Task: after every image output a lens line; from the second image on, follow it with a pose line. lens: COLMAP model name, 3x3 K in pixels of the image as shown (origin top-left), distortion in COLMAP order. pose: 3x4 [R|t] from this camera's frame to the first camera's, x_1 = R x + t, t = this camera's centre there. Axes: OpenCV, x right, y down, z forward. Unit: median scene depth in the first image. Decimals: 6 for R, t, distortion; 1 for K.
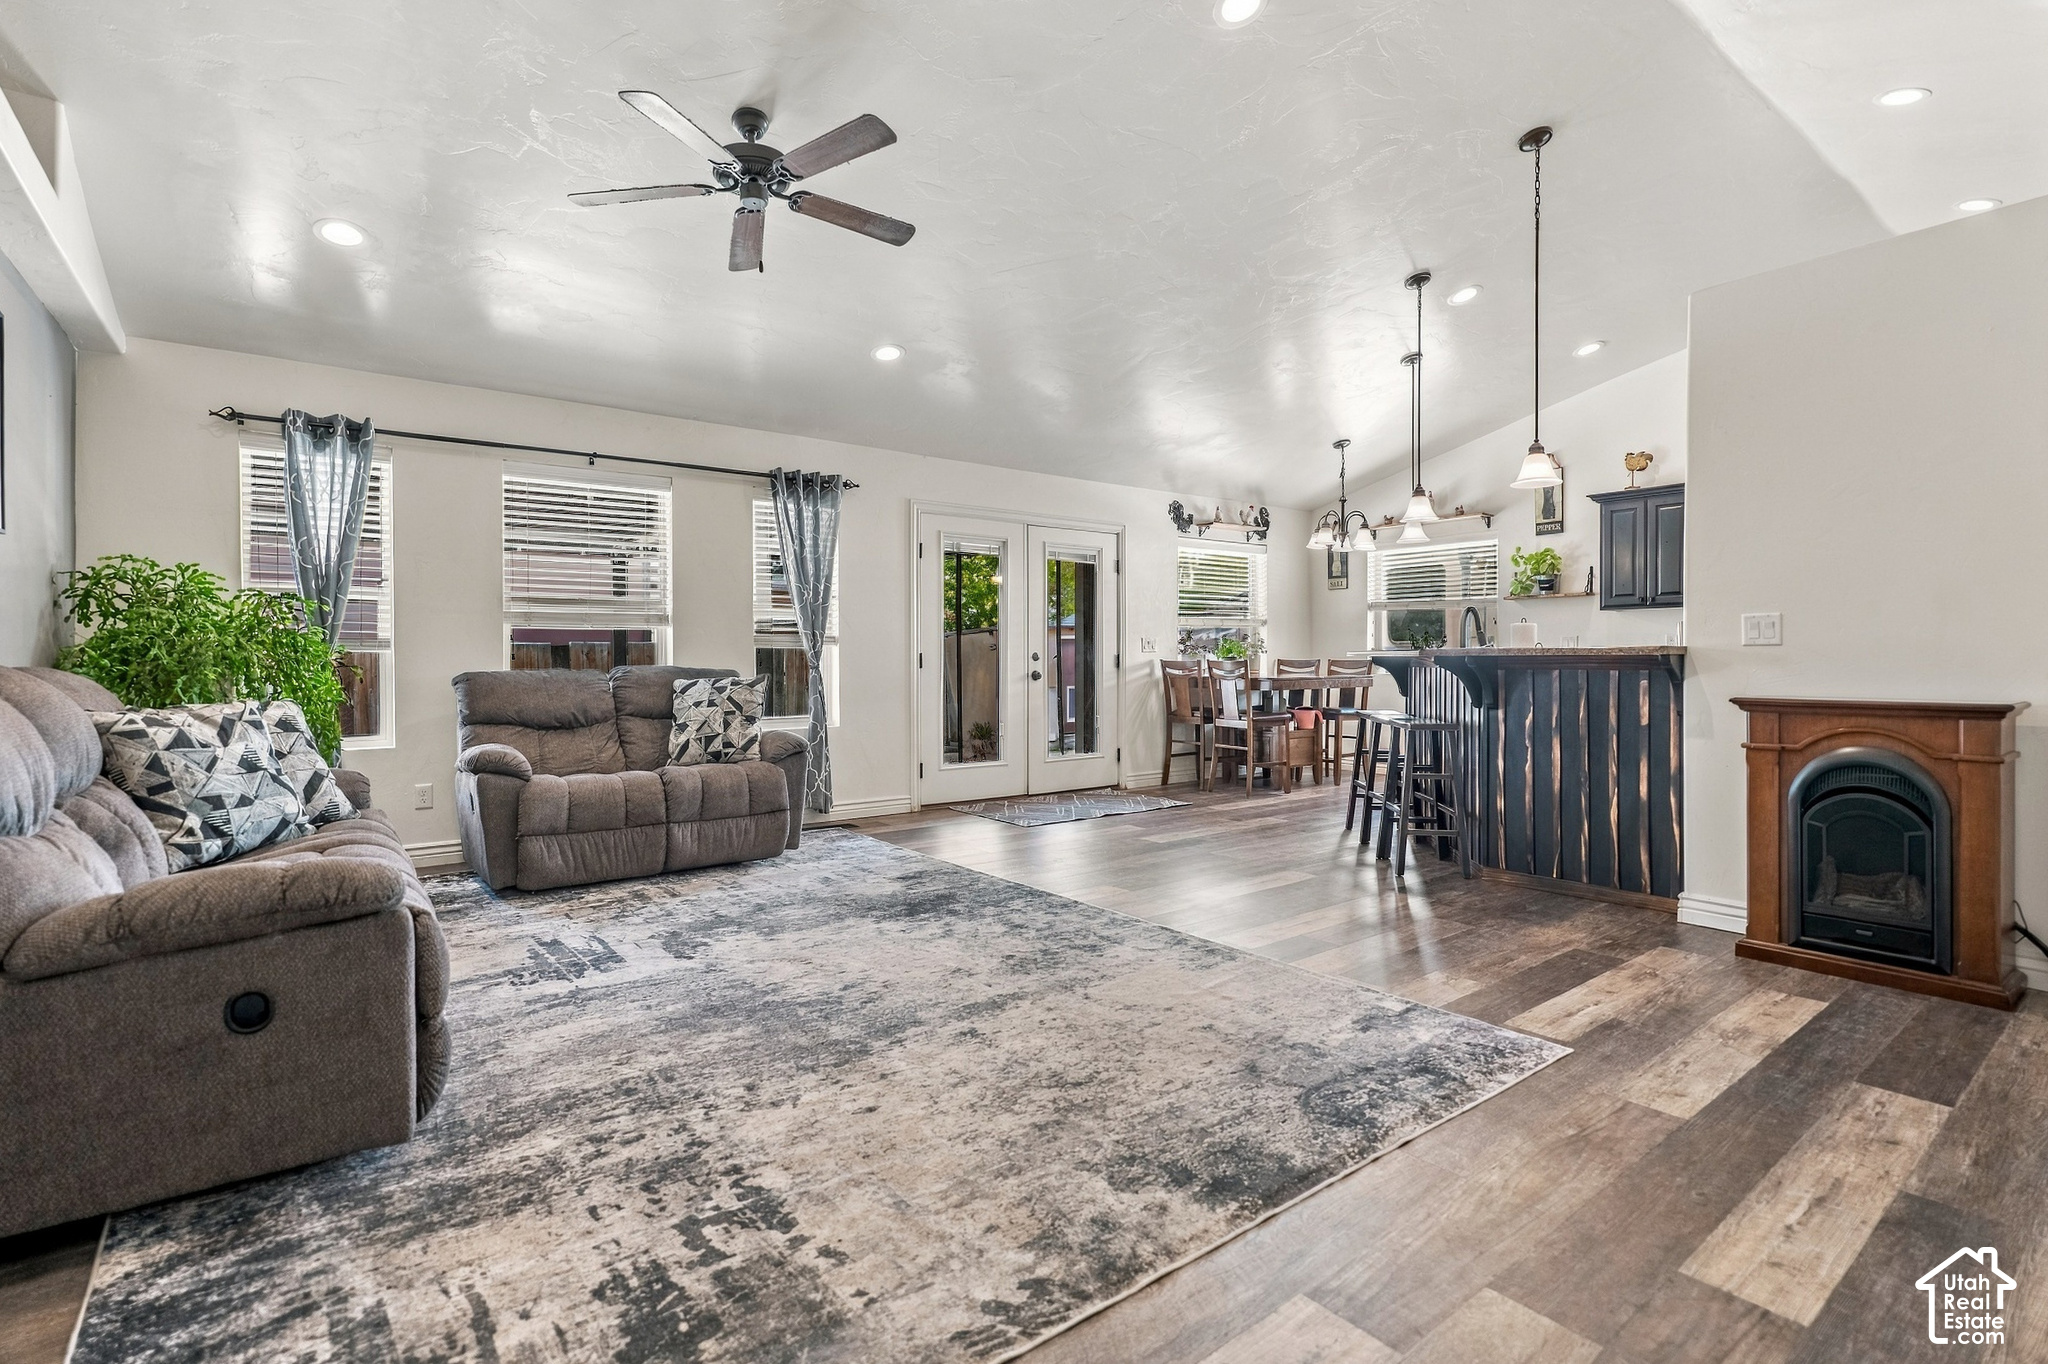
lens RADIAL K [[958.4, 0, 1014.9], [0, 958.4, 661.2], [0, 0, 1]] dist [-0.001640, 0.003036]
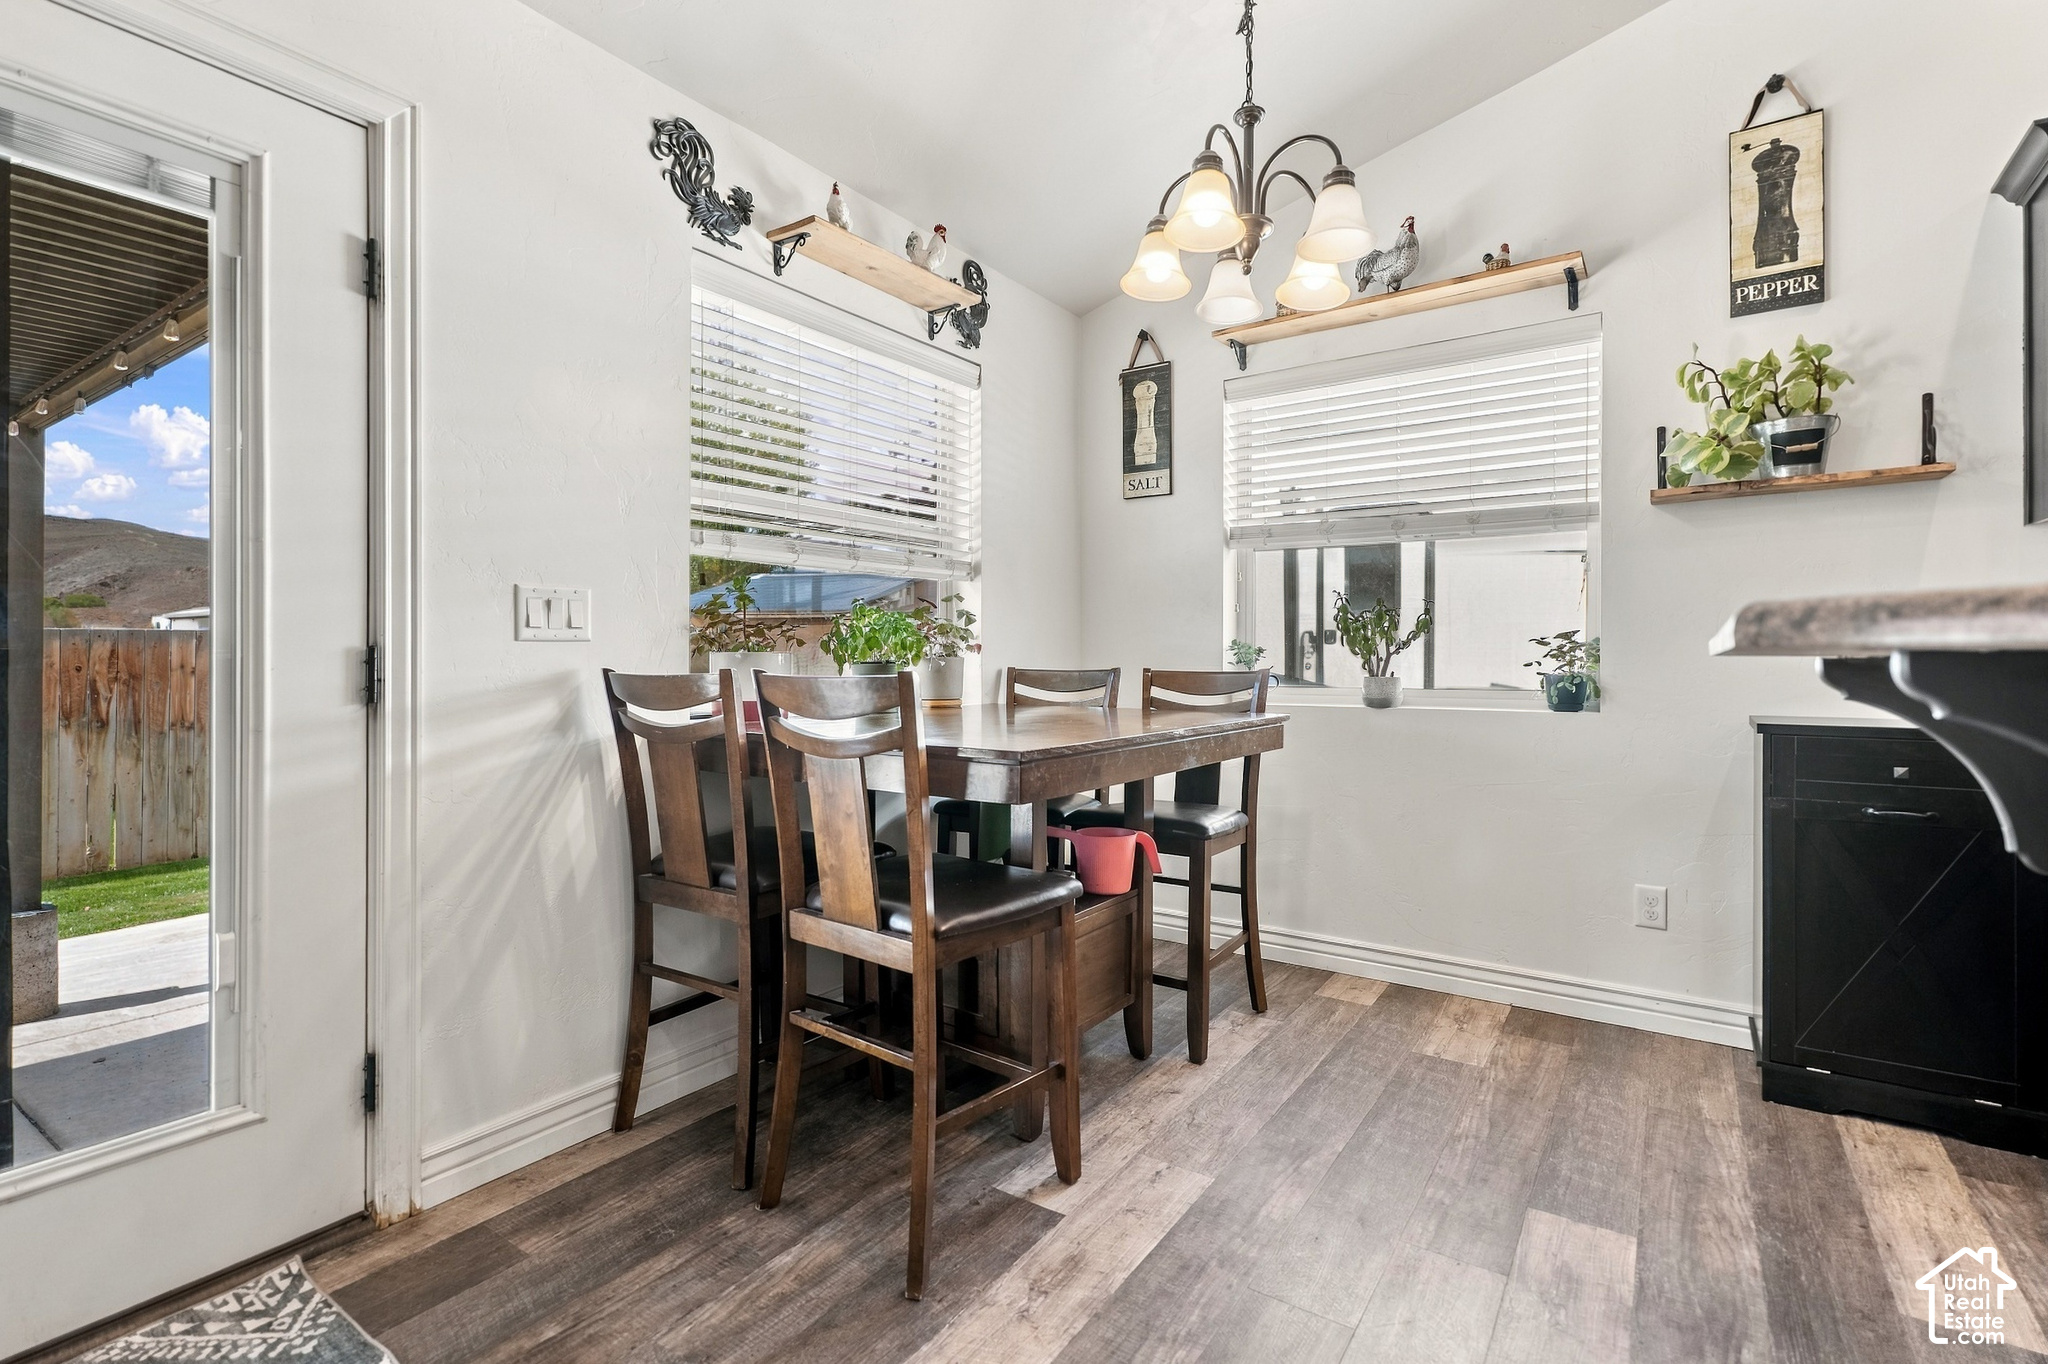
lens RADIAL K [[958.4, 0, 1016.7], [0, 958.4, 665.1], [0, 0, 1]] dist [-0.001640, 0.003036]
pose [[0.952843, 0.002647, 0.303452, 0.409054], [-0.001574, 0.999992, -0.003779, -0.004703], [-0.303459, 0.003123, 0.952839, 1.609842]]
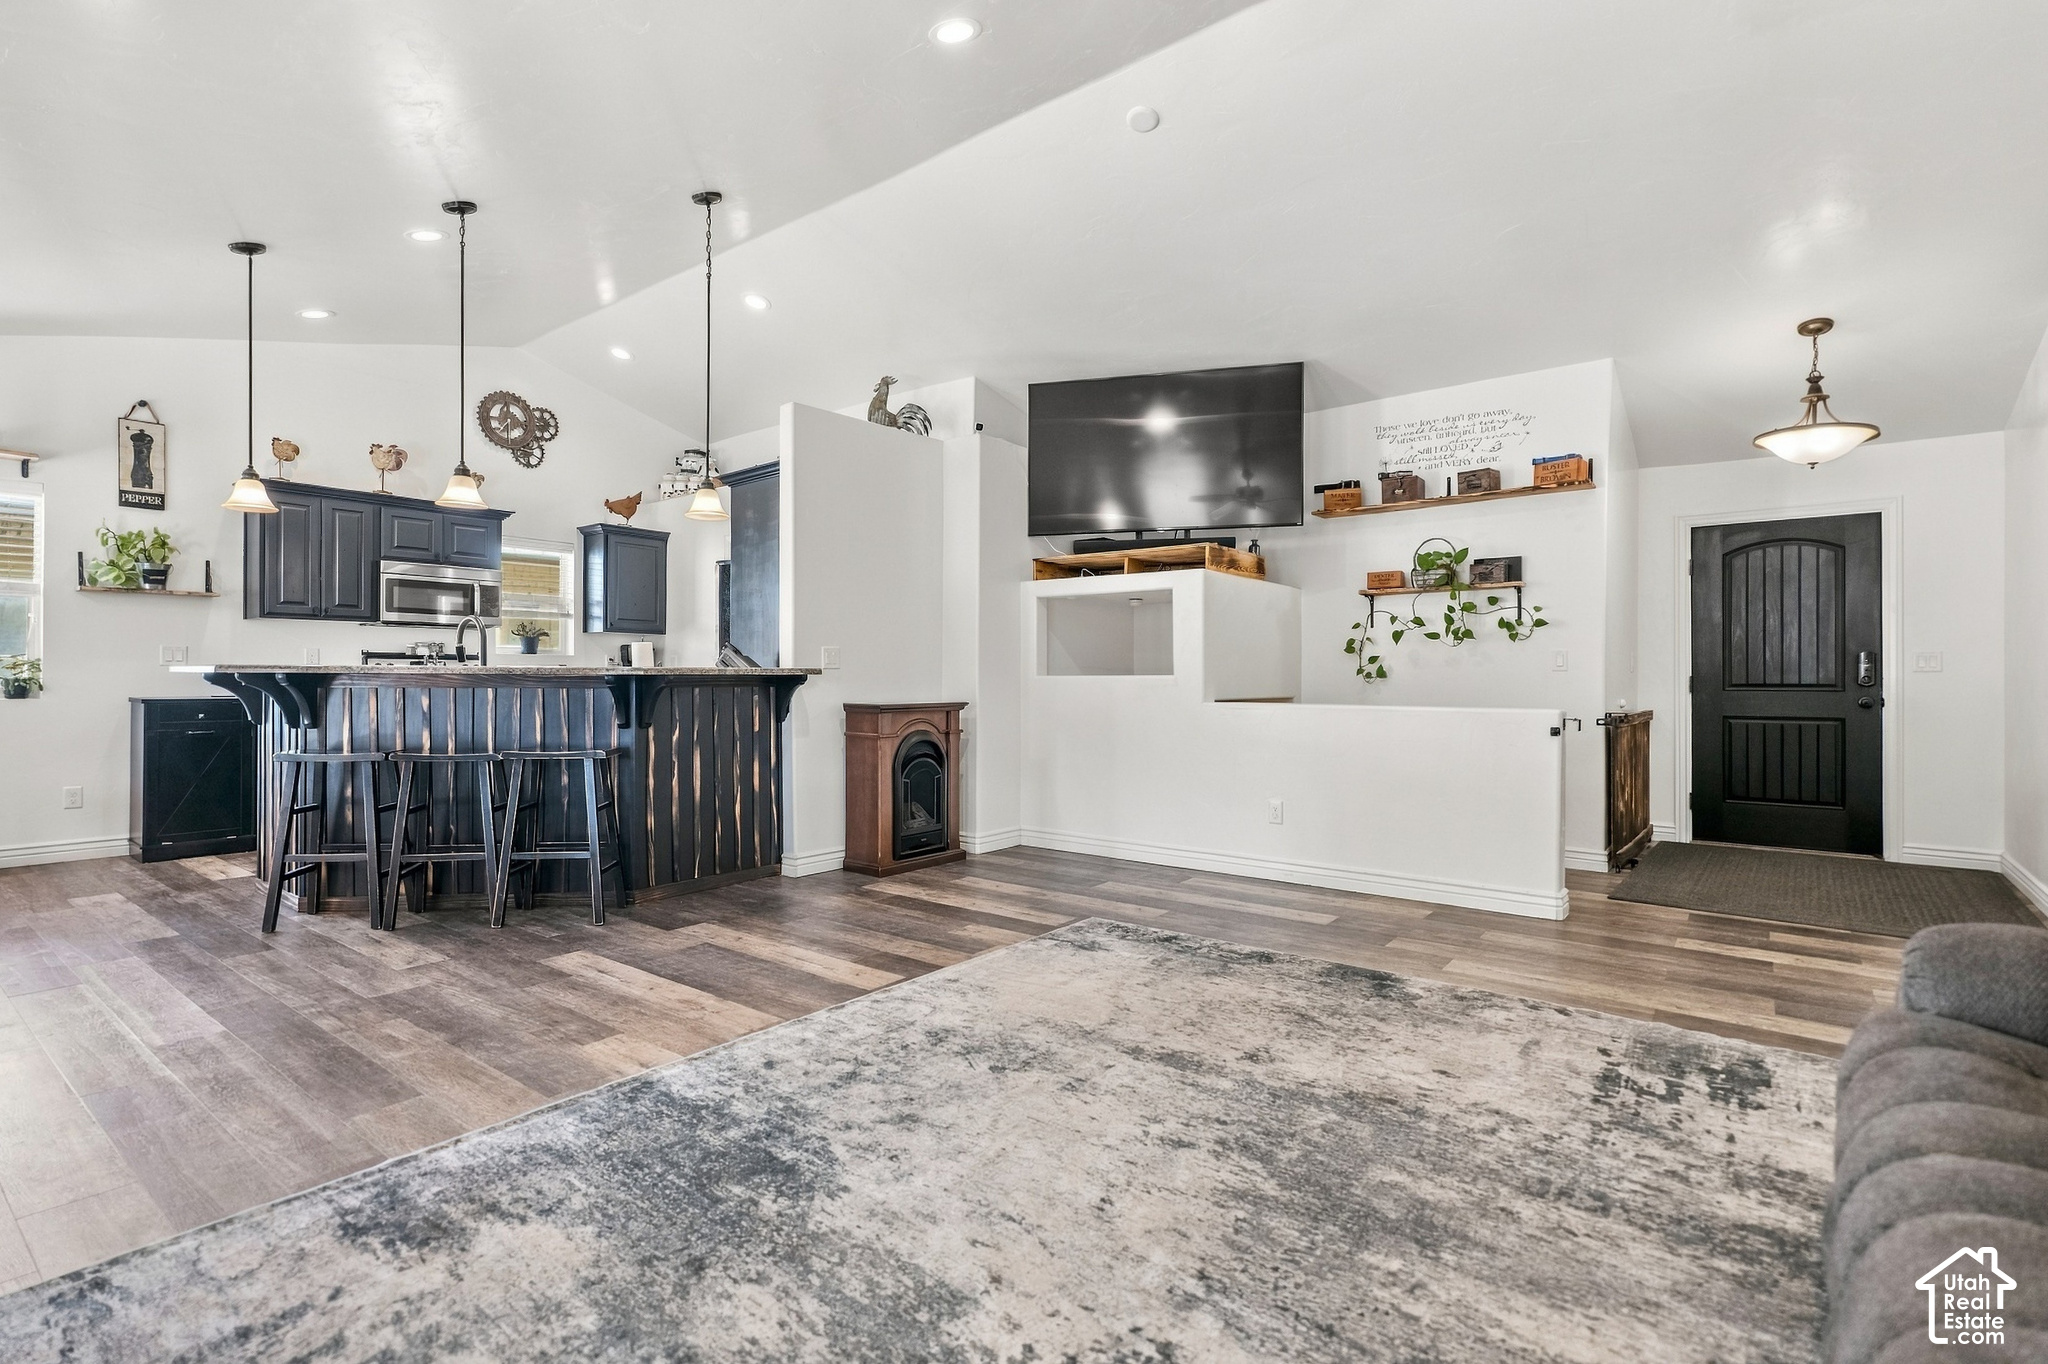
lens RADIAL K [[958.4, 0, 1016.5], [0, 958.4, 682.8], [0, 0, 1]] dist [-0.001640, 0.003036]
pose [[-0.240987, -0.006602, 0.970506, -0.712792], [-0.001754, 0.999978, 0.006367, -0.005268], [-0.970527, -0.000168, -0.240993, 1.107367]]
